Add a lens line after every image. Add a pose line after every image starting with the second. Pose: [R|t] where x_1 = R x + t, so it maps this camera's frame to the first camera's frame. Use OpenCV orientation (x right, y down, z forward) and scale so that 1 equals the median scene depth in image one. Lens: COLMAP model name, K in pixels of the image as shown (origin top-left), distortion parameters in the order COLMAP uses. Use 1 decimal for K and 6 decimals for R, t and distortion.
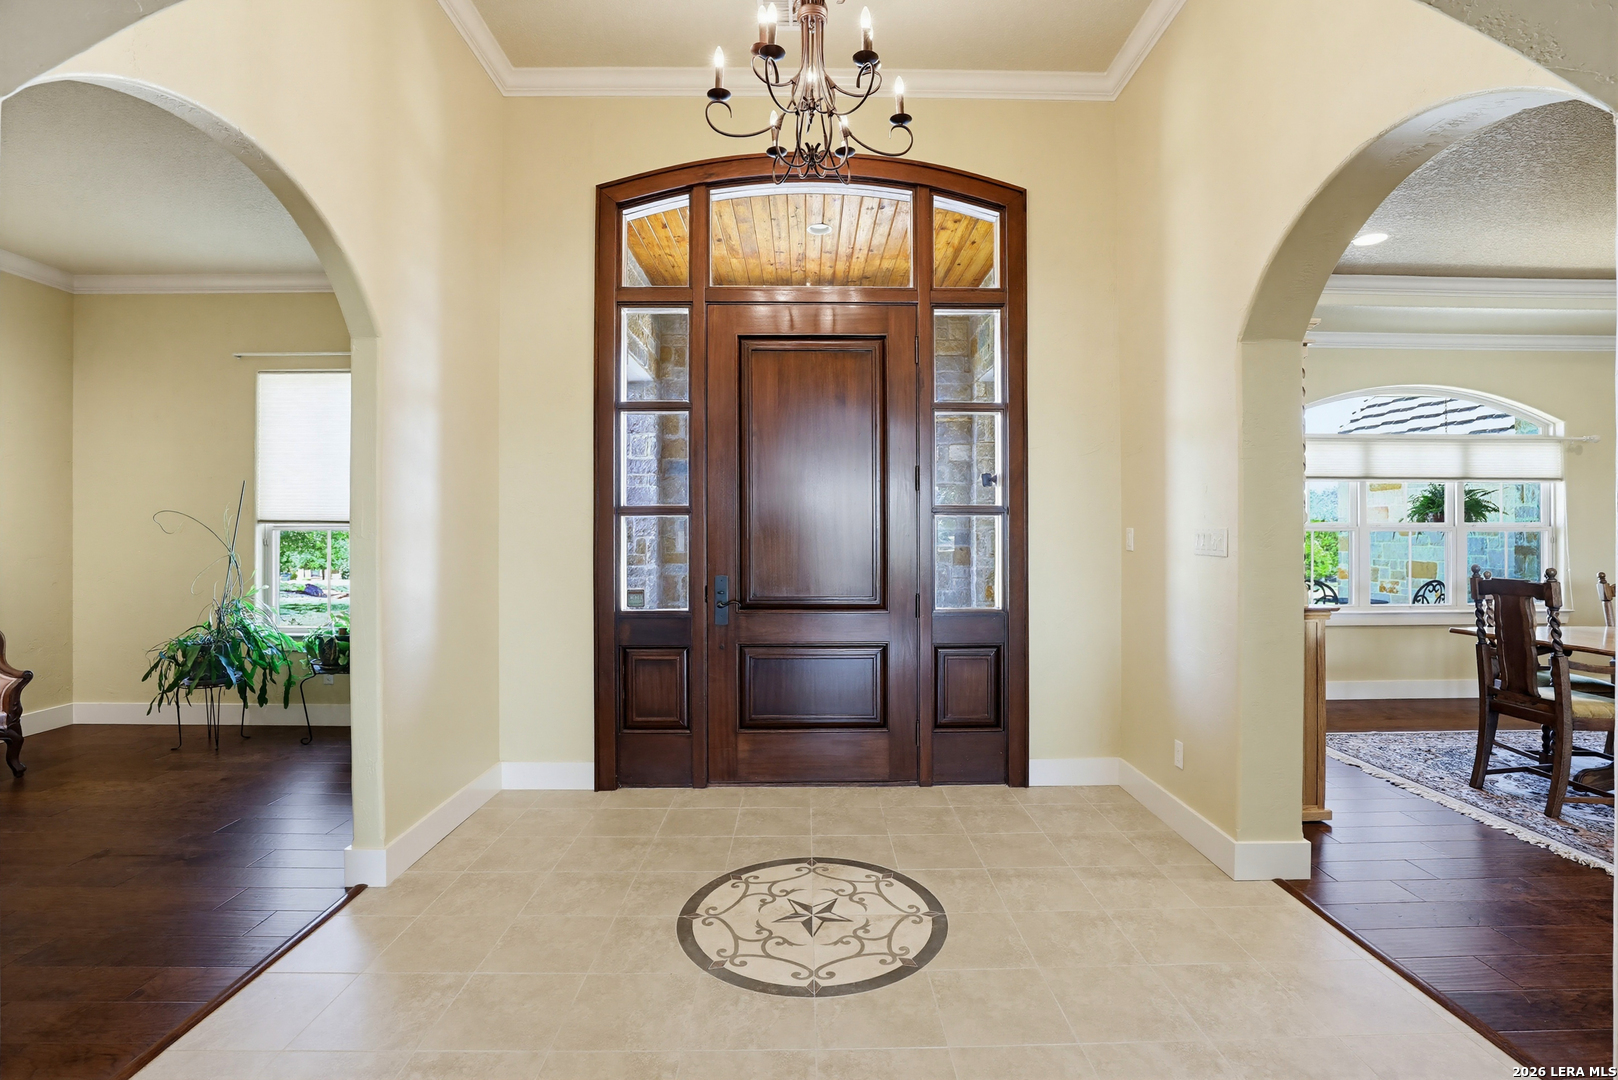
lens RADIAL K [[740.2, 0, 823.2], [0, 740.2, 543.0], [0, 0, 1]] dist [-0.028995, 0.004818]
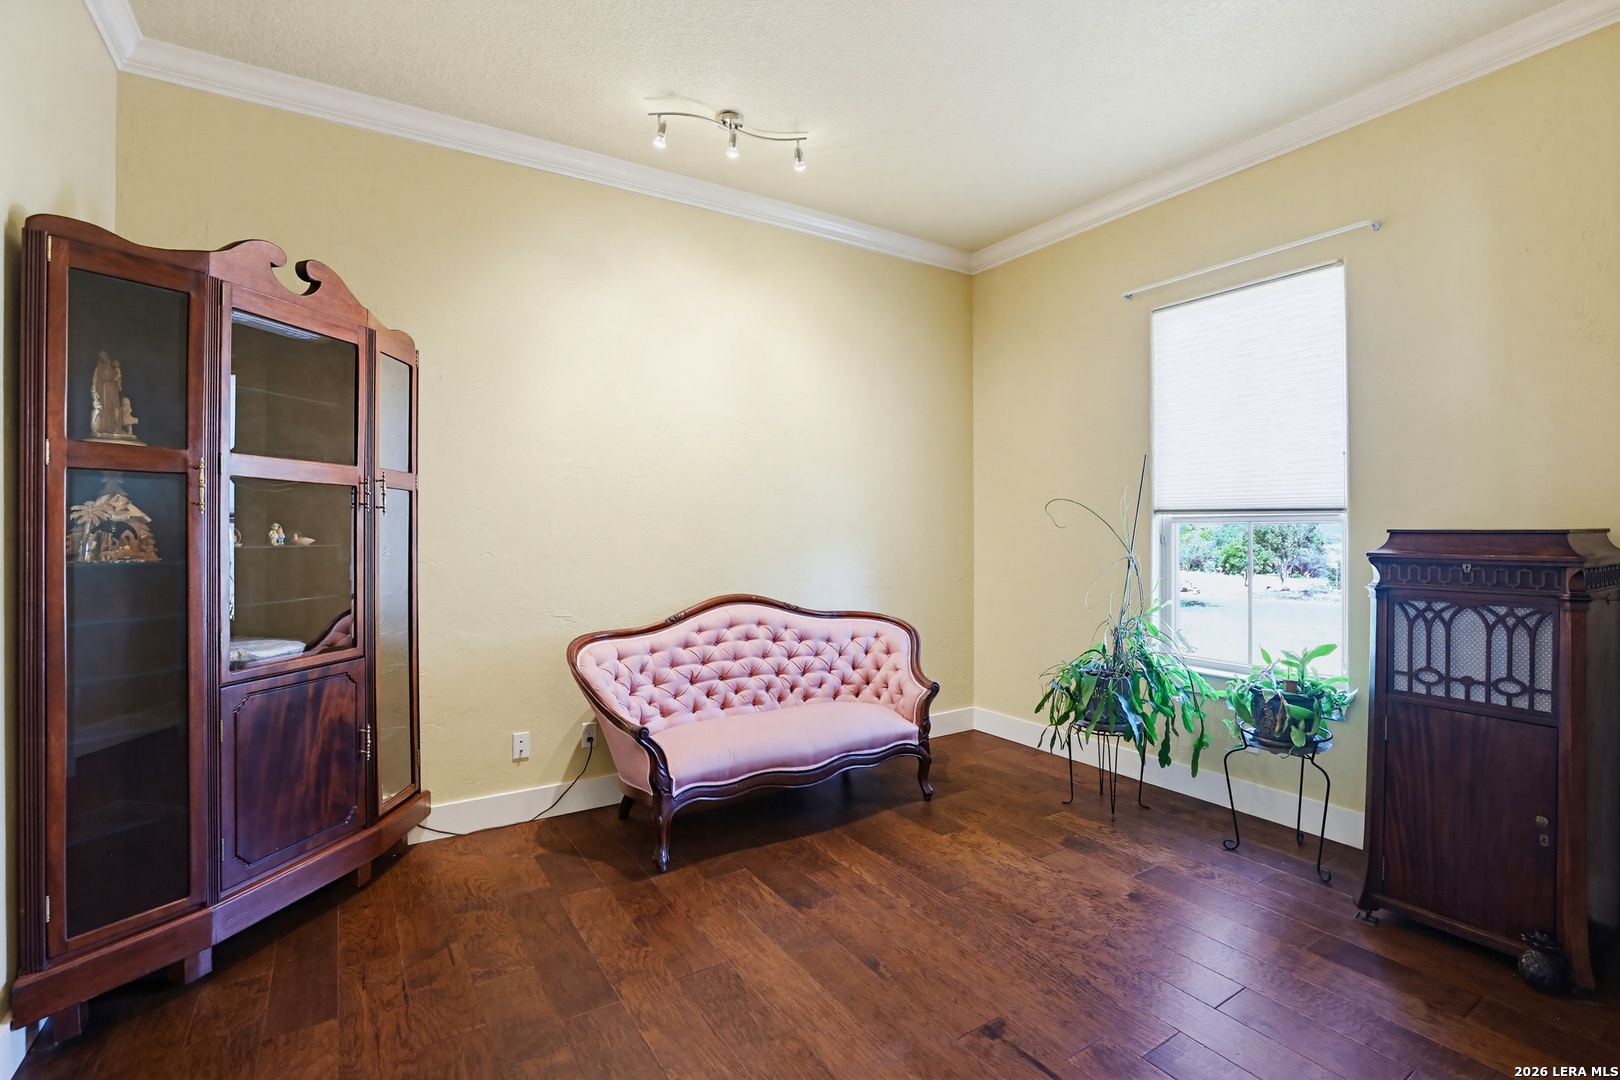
lens RADIAL K [[751.1, 0, 818.0], [0, 751.1, 534.4], [0, 0, 1]] dist [-0.041636, 0.012760]
pose [[0.526249, 0.000454, -0.850331, -0.336729], [0.000244, 1.000000, 0.000685, -0.007573], [0.850331, -0.000568, 0.526248, 0.331886]]
